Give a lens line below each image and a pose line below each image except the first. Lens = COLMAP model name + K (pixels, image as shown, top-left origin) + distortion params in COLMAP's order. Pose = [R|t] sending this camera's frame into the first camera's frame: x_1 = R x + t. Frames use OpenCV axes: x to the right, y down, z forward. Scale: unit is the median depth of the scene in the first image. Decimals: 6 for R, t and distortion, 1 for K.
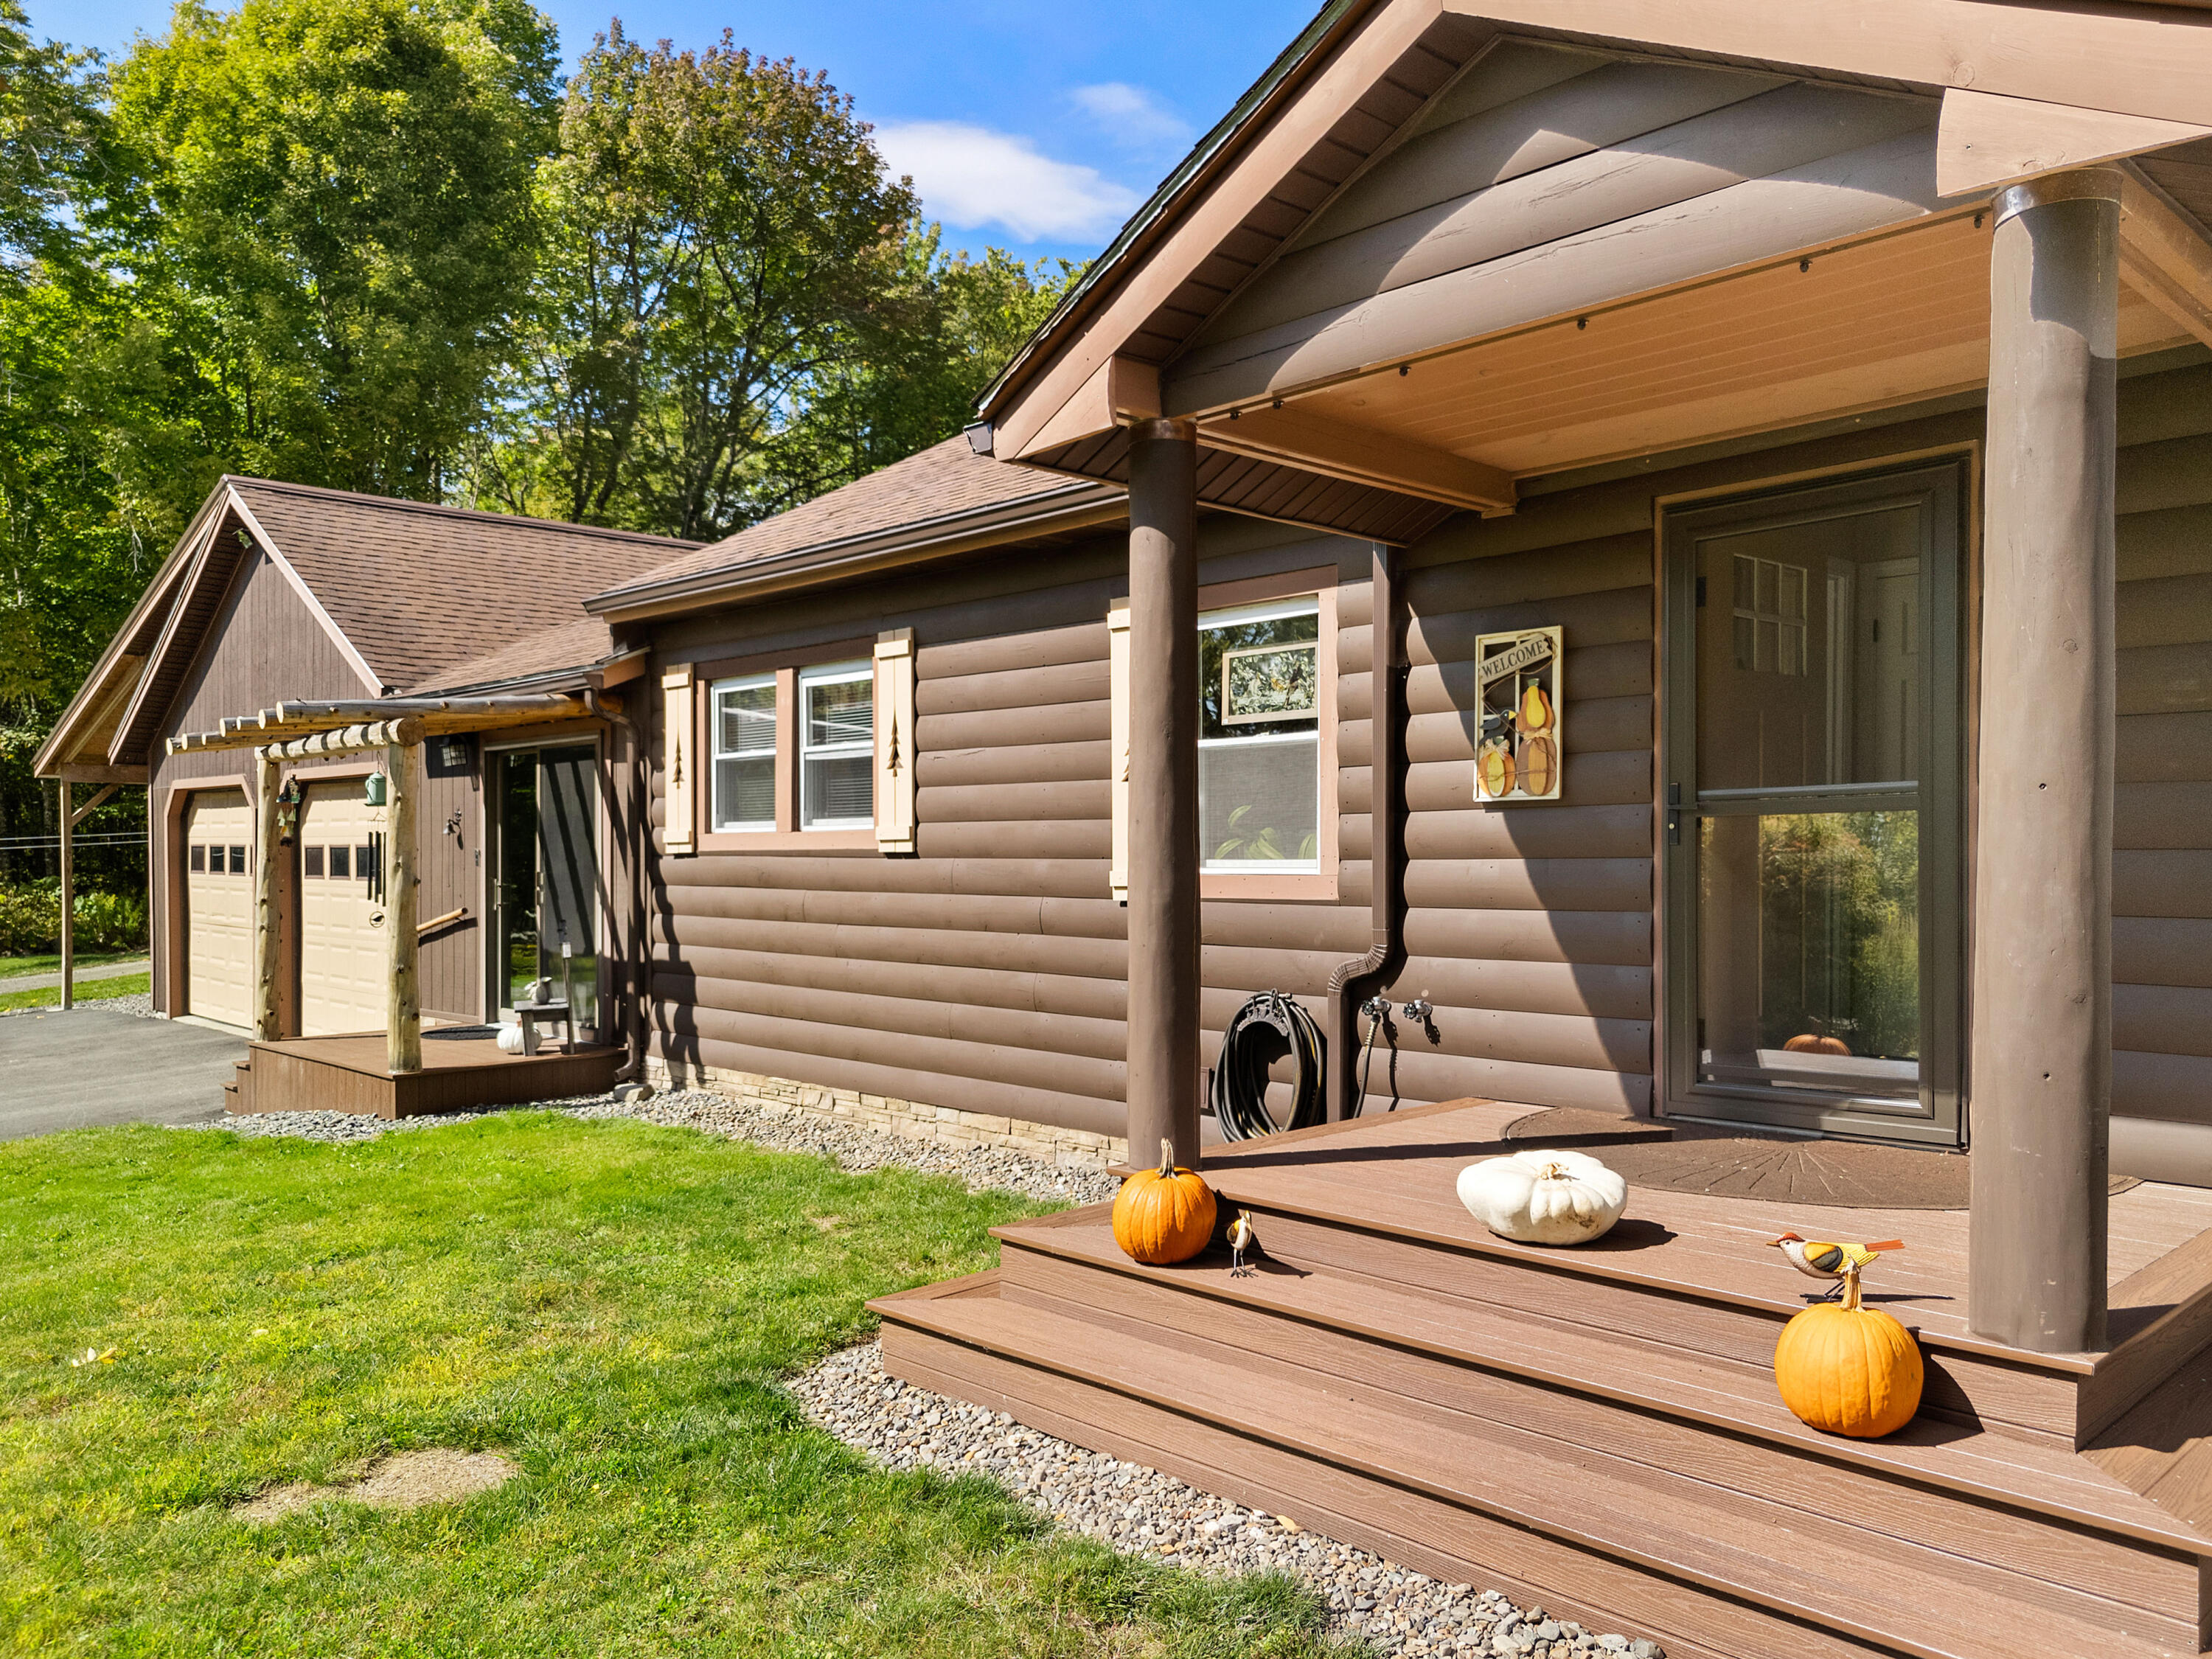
lens RADIAL K [[1644.8, 0, 1106.0], [0, 1644.8, 829.5], [0, 0, 1]] dist [0.076363, 0.000417]
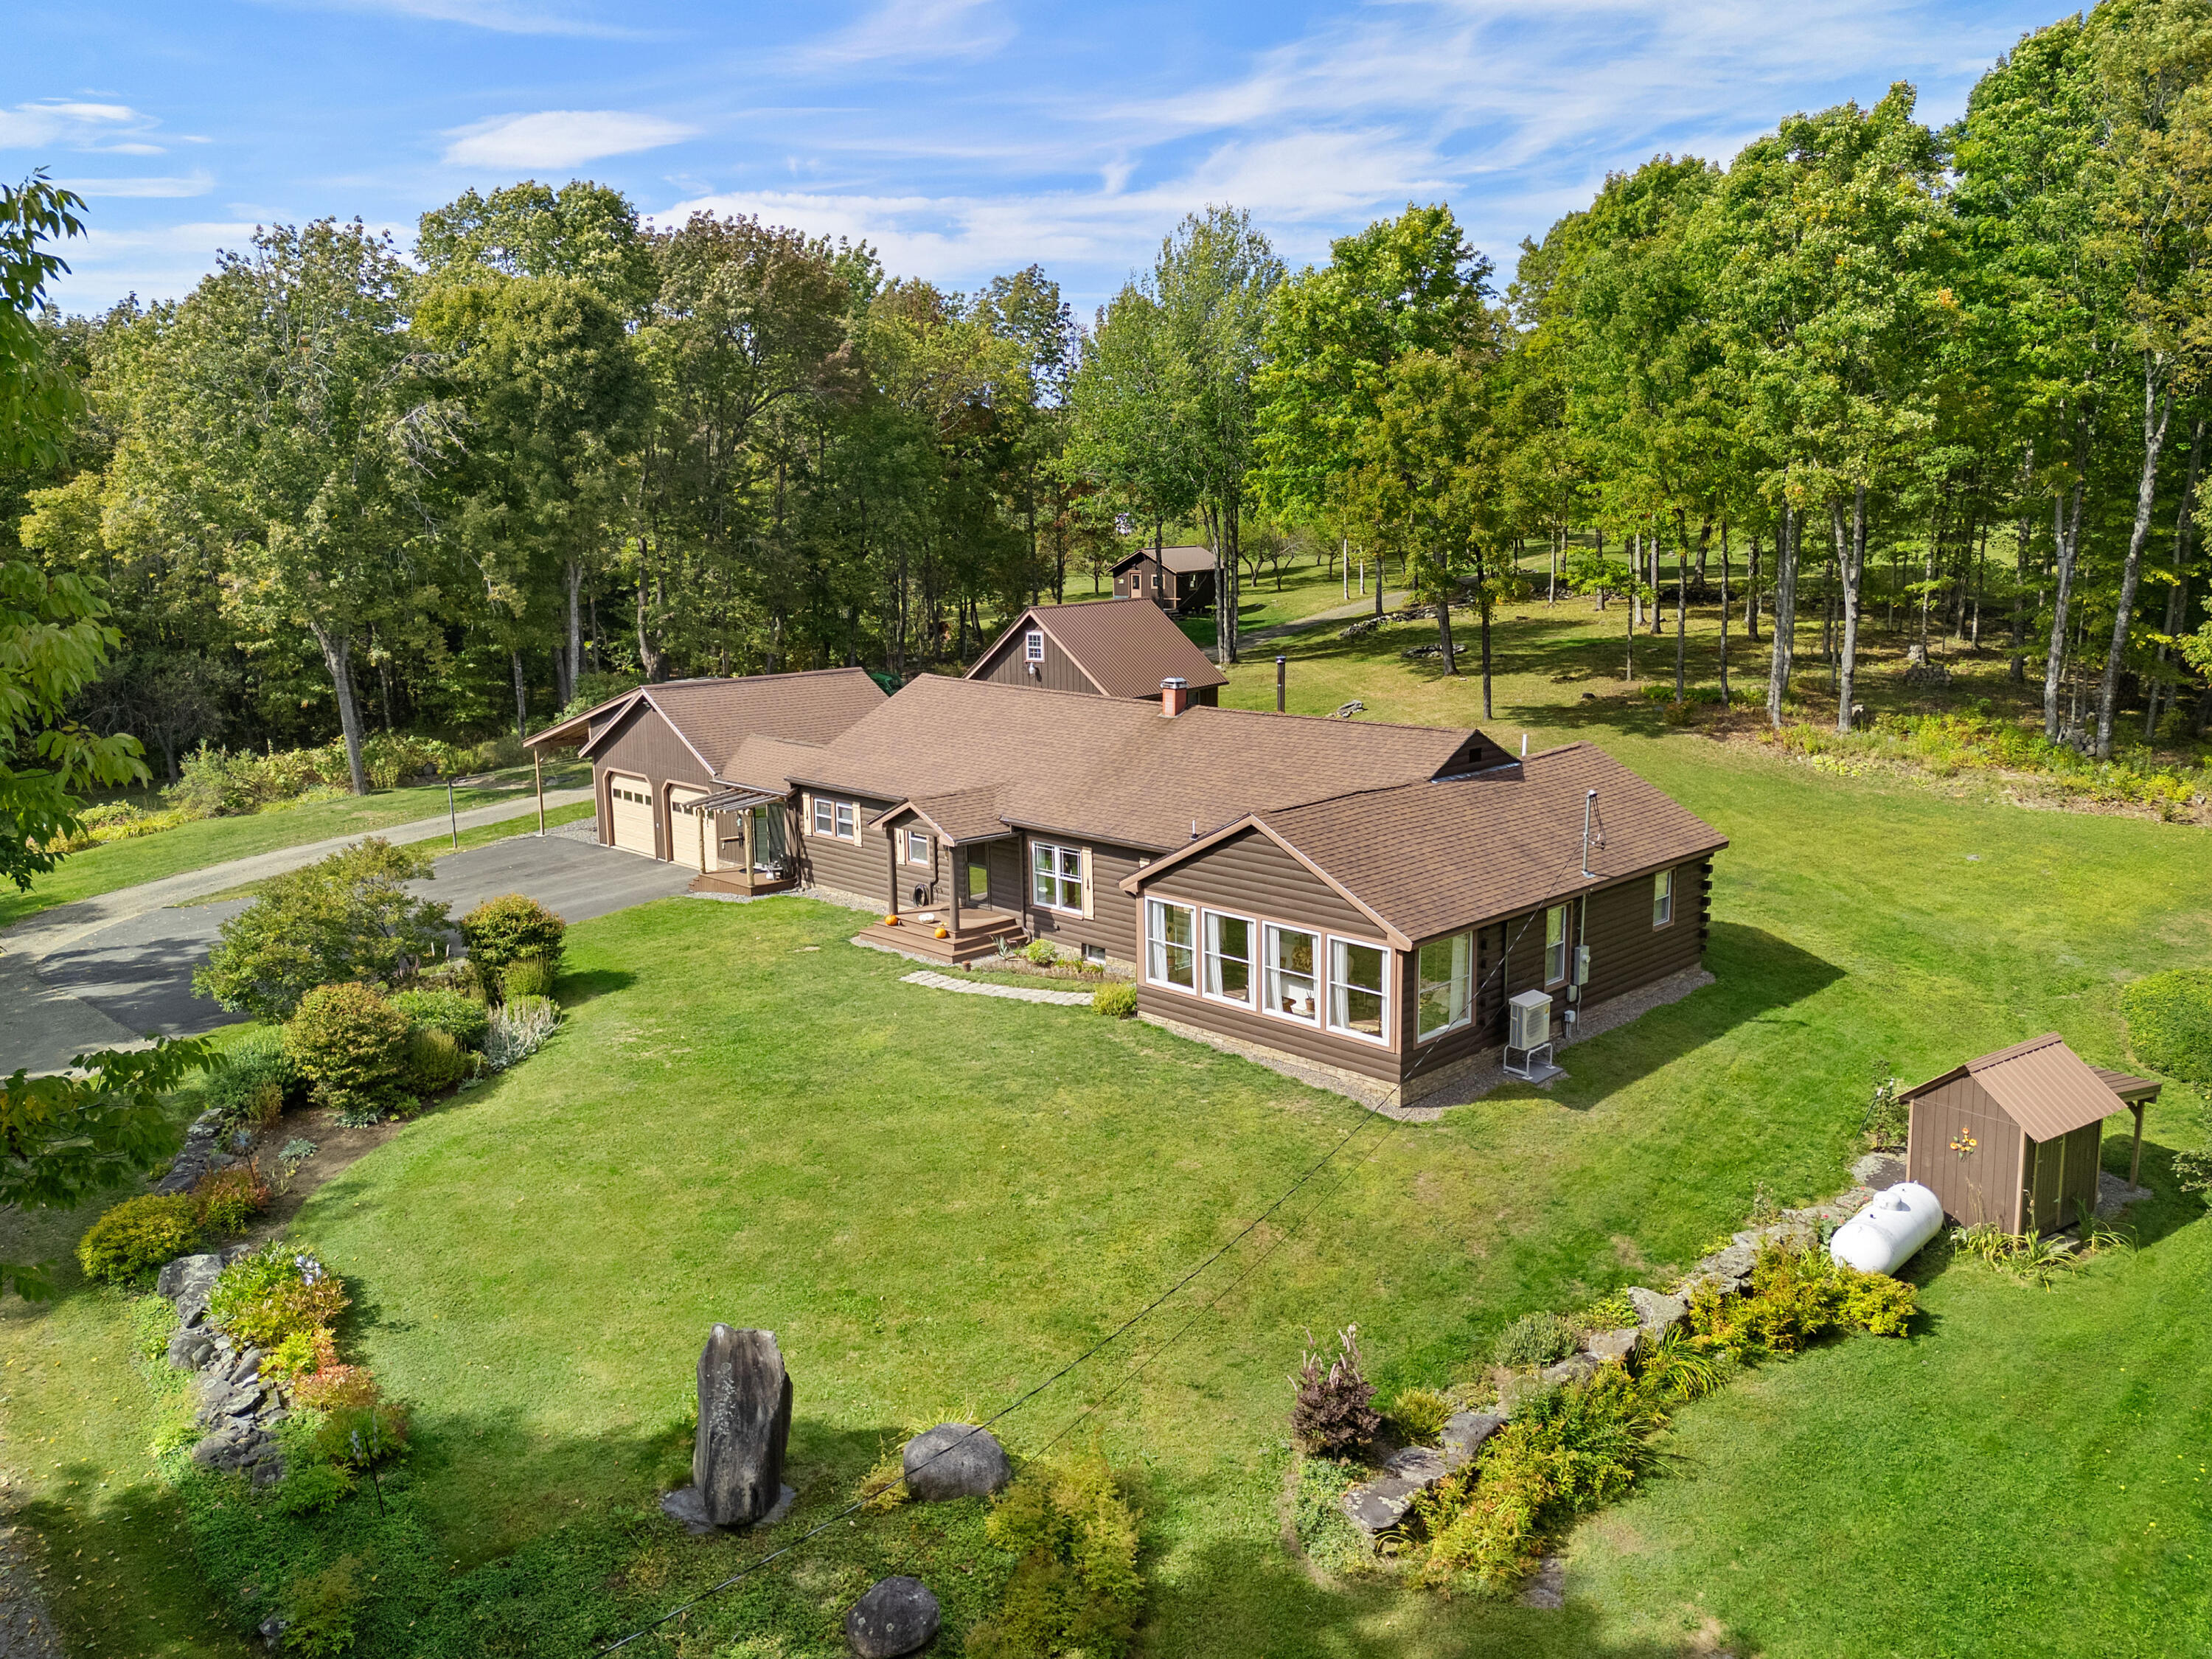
lens RADIAL K [[1644.8, 0, 1106.0], [0, 1644.8, 829.5], [0, 0, 1]] dist [0.076363, 0.000417]
pose [[0.999809, -0.004261, 0.019091, 0.434499], [0.000559, 0.981811, 0.189860, -0.812569], [-0.019553, -0.189813, 0.981626, -3.215418]]
